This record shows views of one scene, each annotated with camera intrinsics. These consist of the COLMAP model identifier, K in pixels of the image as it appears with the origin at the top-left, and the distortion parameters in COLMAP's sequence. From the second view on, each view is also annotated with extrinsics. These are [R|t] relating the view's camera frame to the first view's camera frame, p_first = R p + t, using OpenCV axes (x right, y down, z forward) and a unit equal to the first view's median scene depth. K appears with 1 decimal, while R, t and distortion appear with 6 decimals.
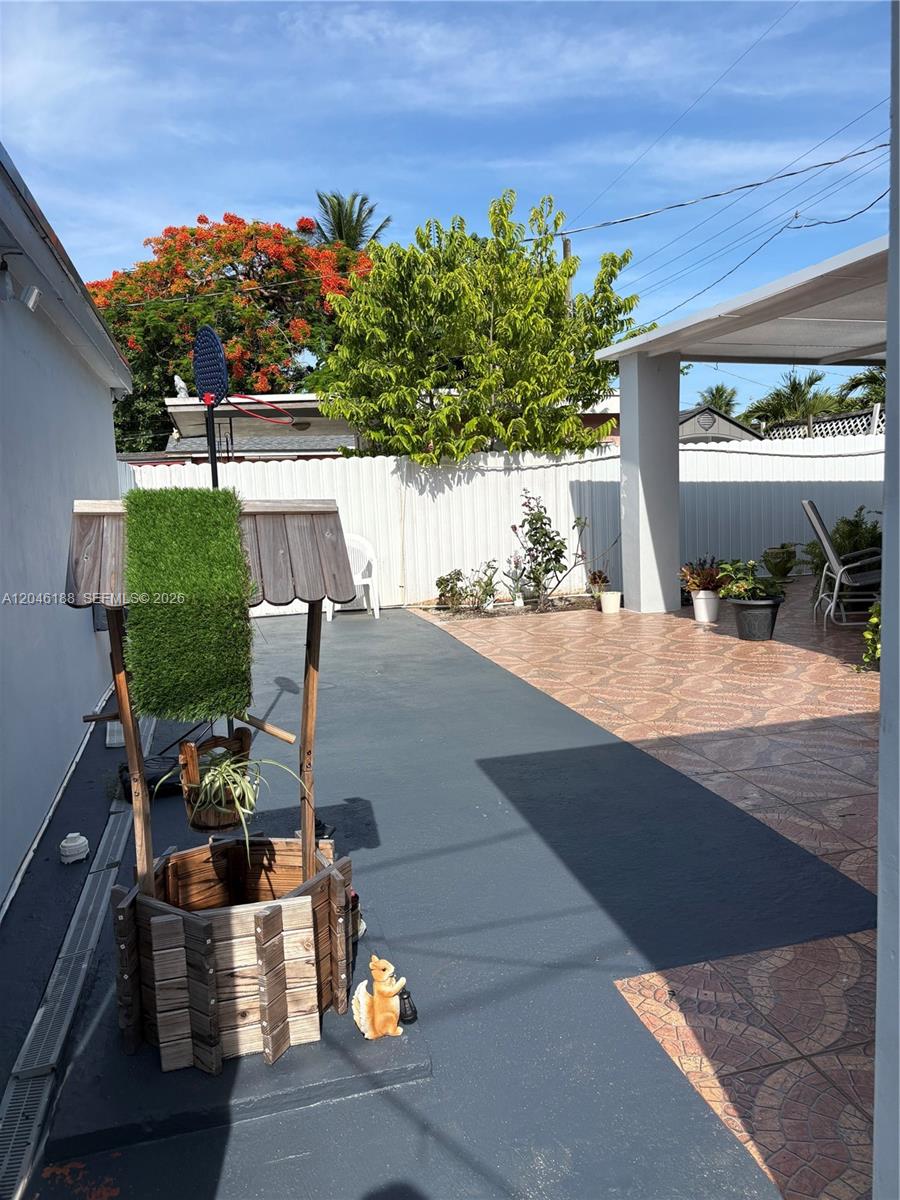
lens RADIAL K [[920.5, 0, 449.5], [0, 920.5, 602.0], [0, 0, 1]] dist [0.051682, -0.072238]
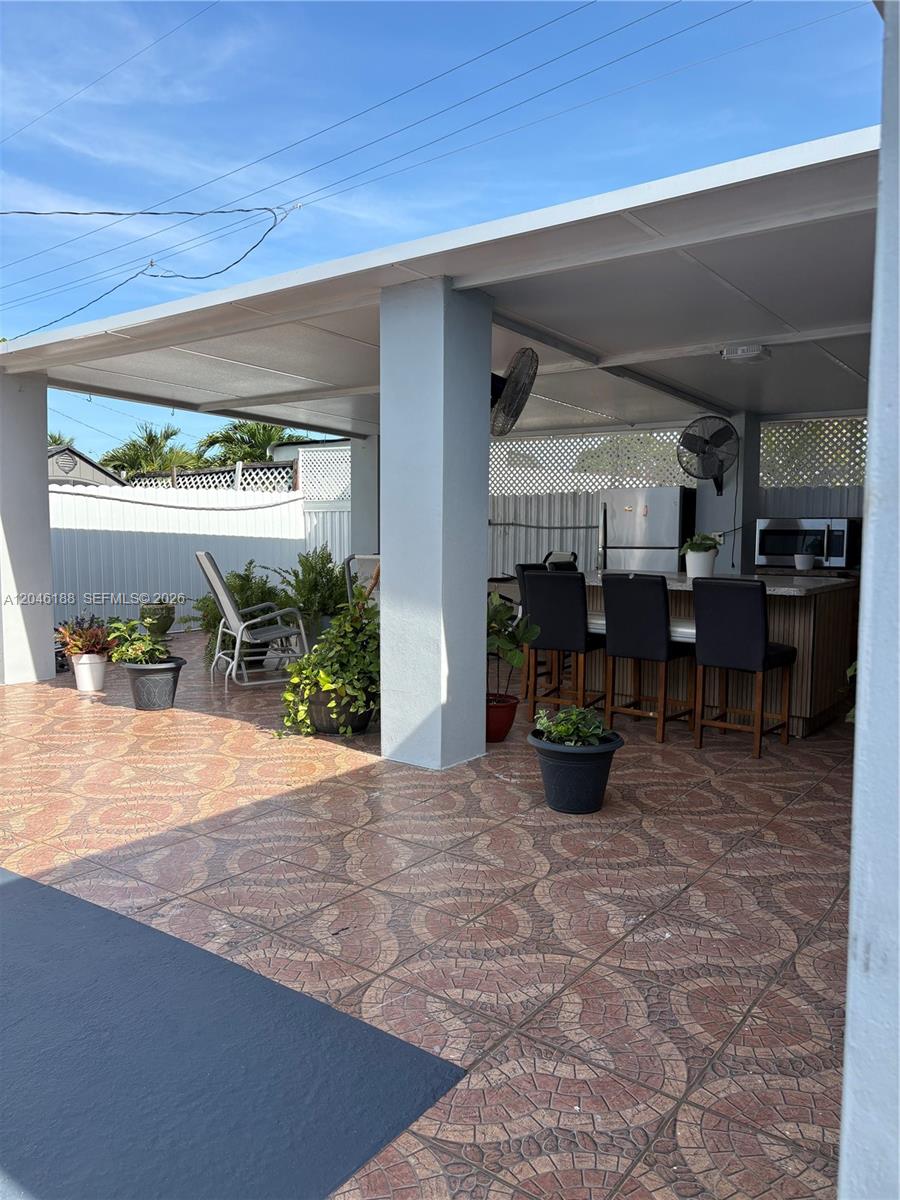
lens RADIAL K [[920.5, 0, 449.5], [0, 920.5, 602.0], [0, 0, 1]] dist [0.051682, -0.072238]
pose [[0.775226, -0.006508, 0.631651, -0.004099], [0.044159, 0.998059, -0.043914, -0.009194], [-0.630139, 0.061937, 0.774008, 0.145341]]
